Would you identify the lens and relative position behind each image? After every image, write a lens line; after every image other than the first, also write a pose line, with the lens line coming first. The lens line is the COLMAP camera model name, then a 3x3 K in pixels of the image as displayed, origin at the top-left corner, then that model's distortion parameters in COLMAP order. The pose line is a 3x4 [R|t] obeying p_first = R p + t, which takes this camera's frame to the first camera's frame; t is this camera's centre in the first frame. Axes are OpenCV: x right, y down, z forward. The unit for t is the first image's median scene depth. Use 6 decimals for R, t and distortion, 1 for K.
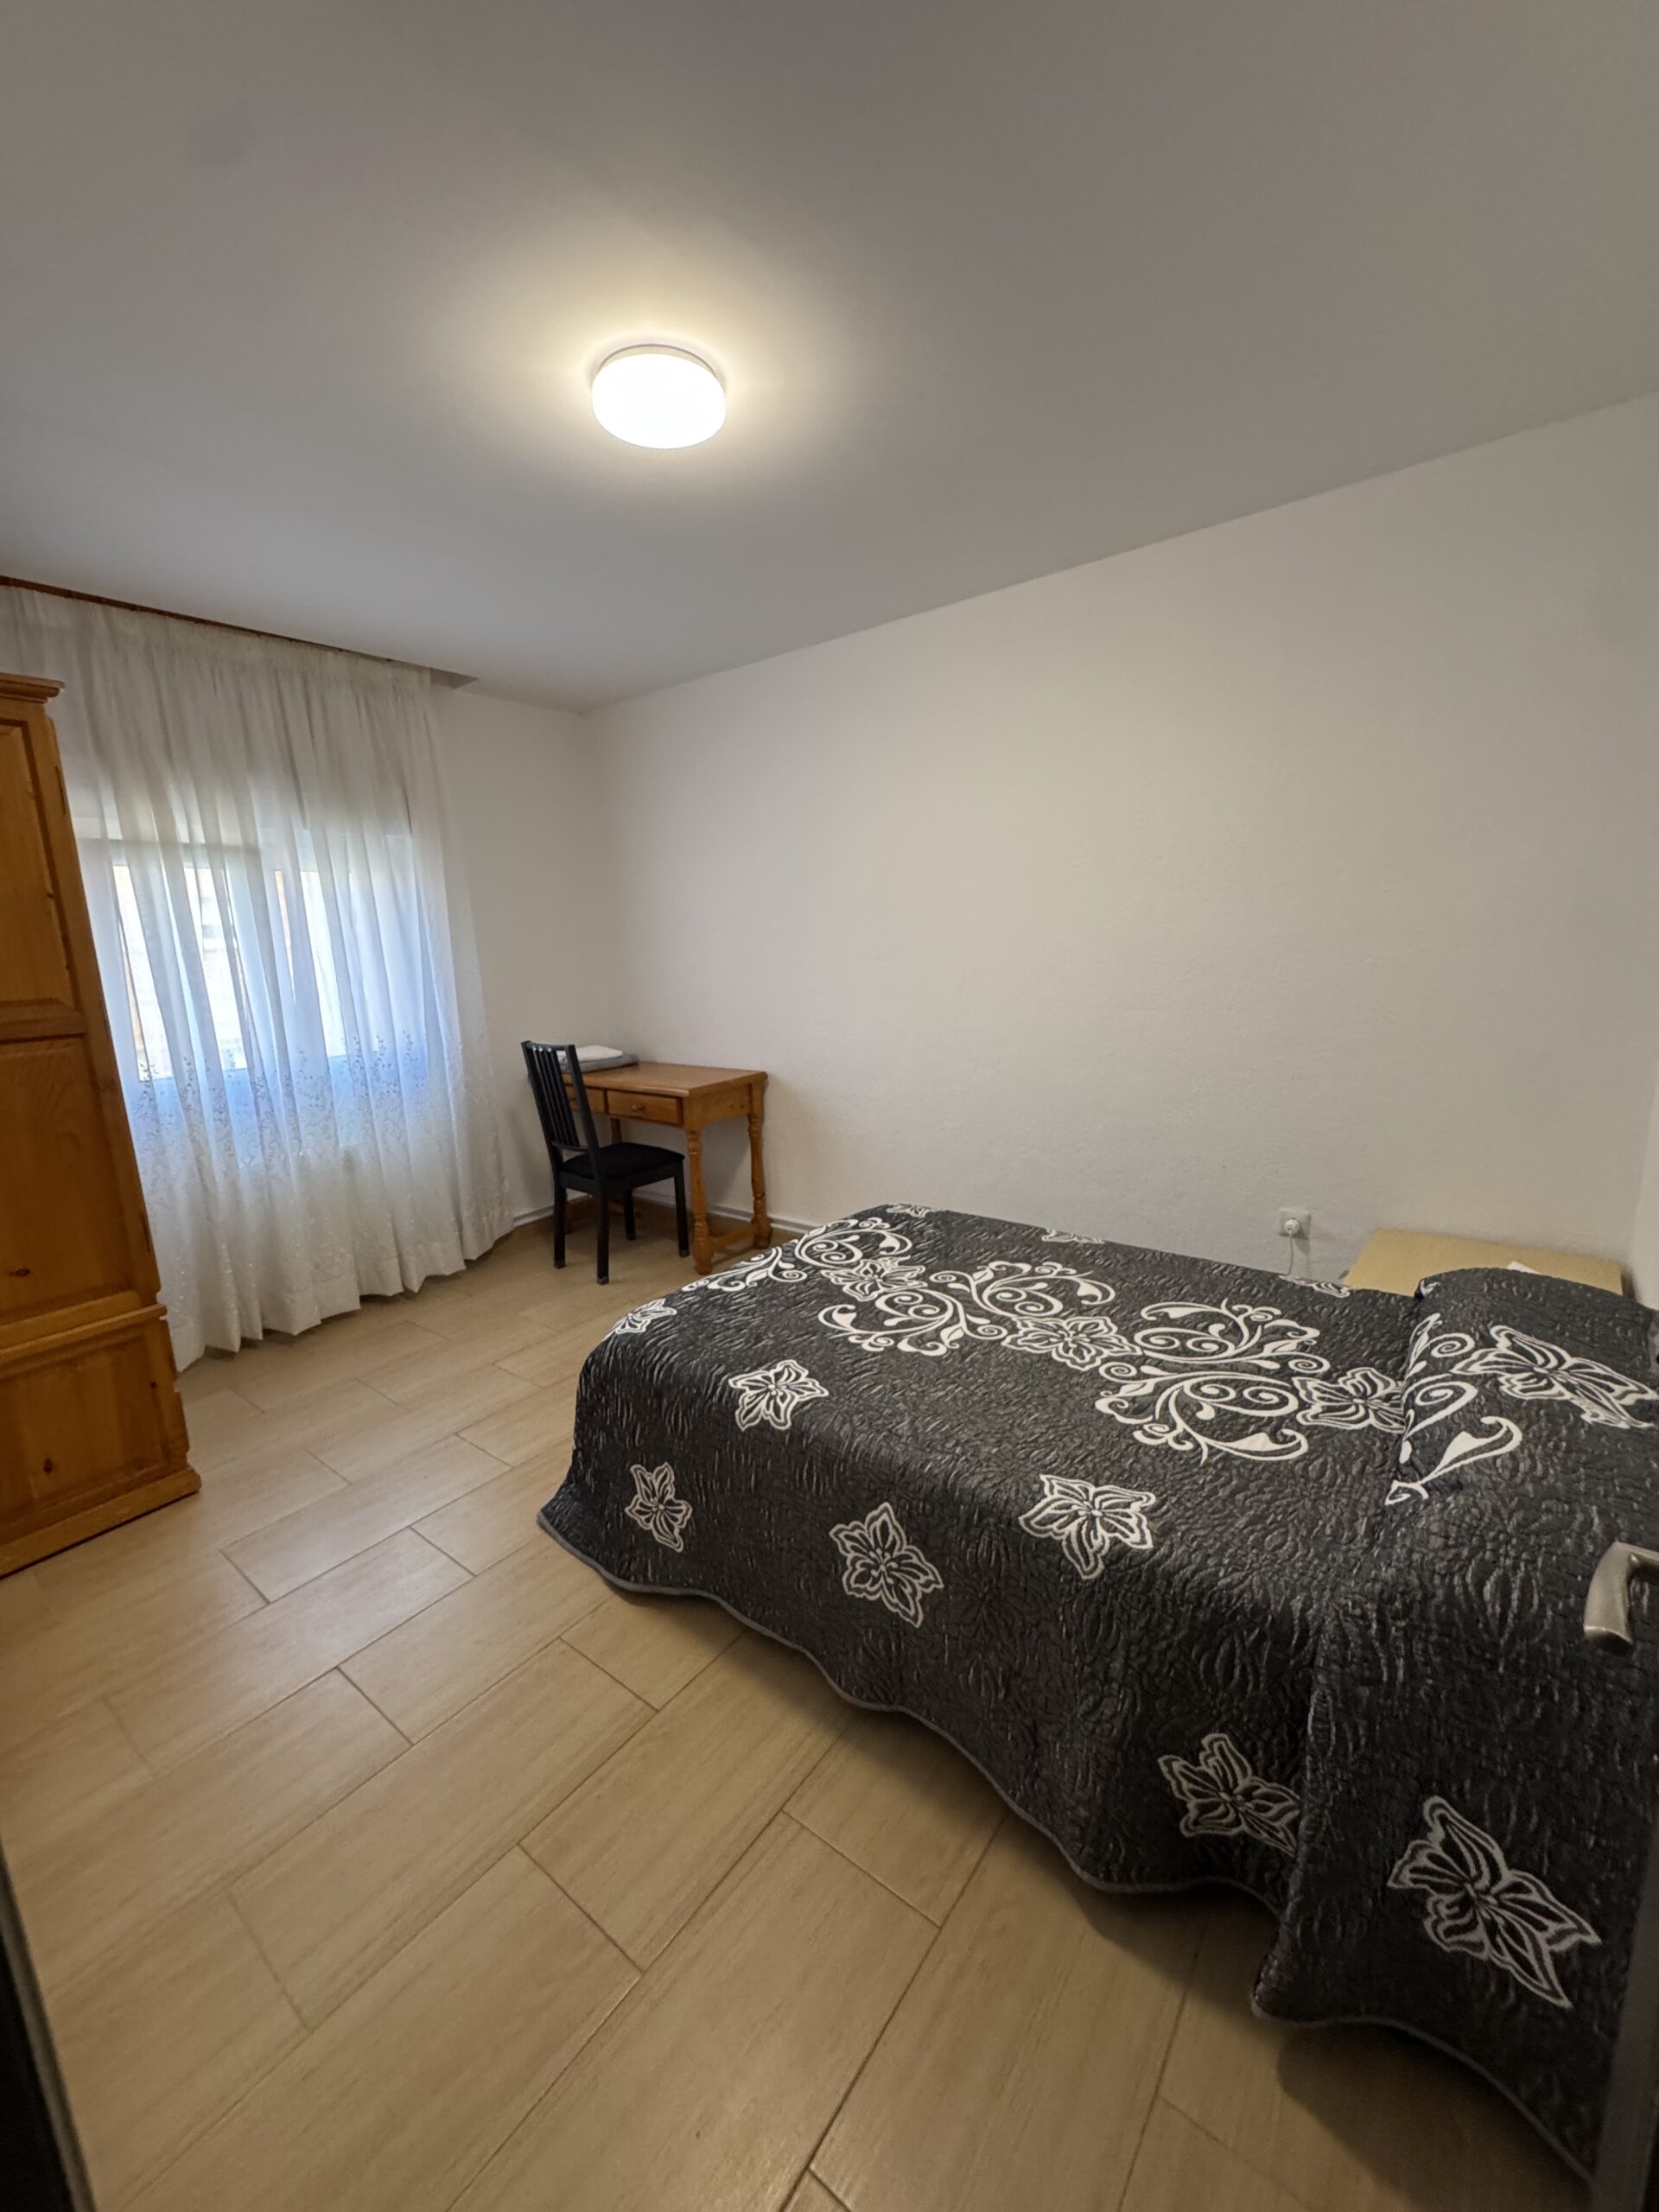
lens RADIAL K [[883.2, 0, 829.5], [0, 883.2, 1106.0], [0, 0, 1]] dist [0.000169, -0.000660]
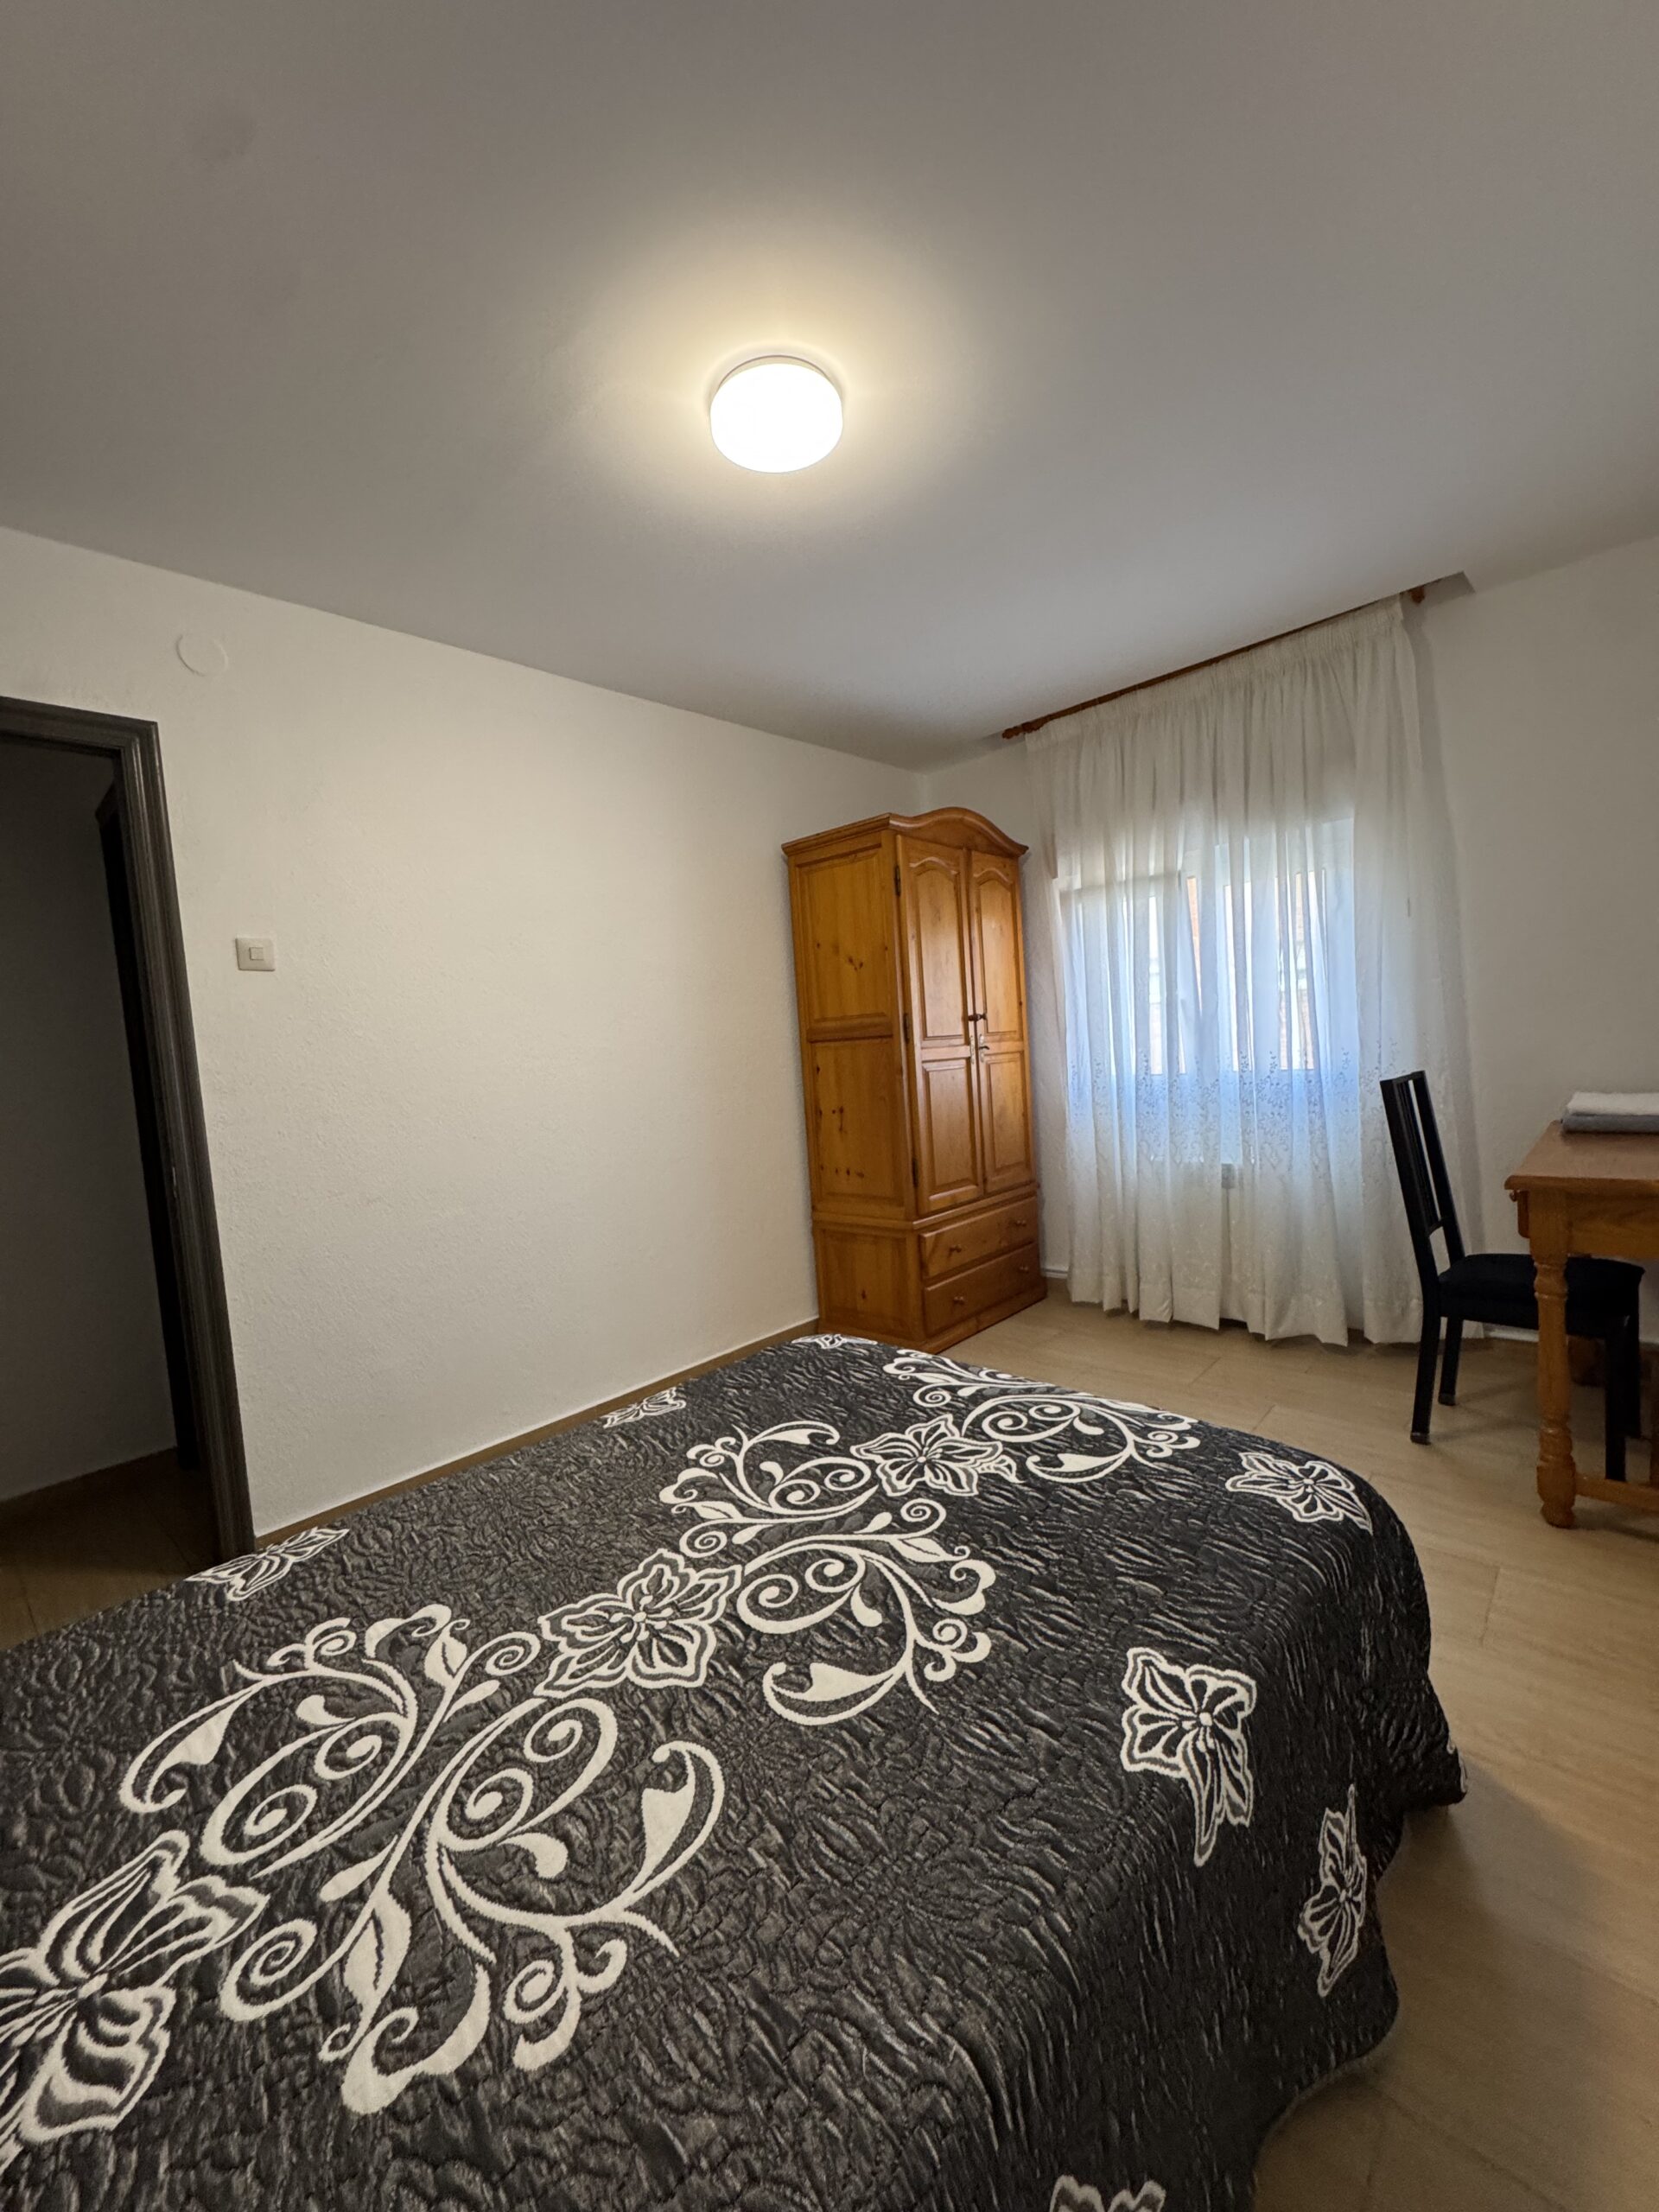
lens RADIAL K [[883.2, 0, 829.5], [0, 883.2, 1106.0], [0, 0, 1]] dist [0.000169, -0.000660]
pose [[-0.096226, 0.112716, -0.988957, 0.819799], [-0.110922, 0.986165, 0.123190, -0.157583], [0.989160, 0.121551, -0.082392, 1.165621]]
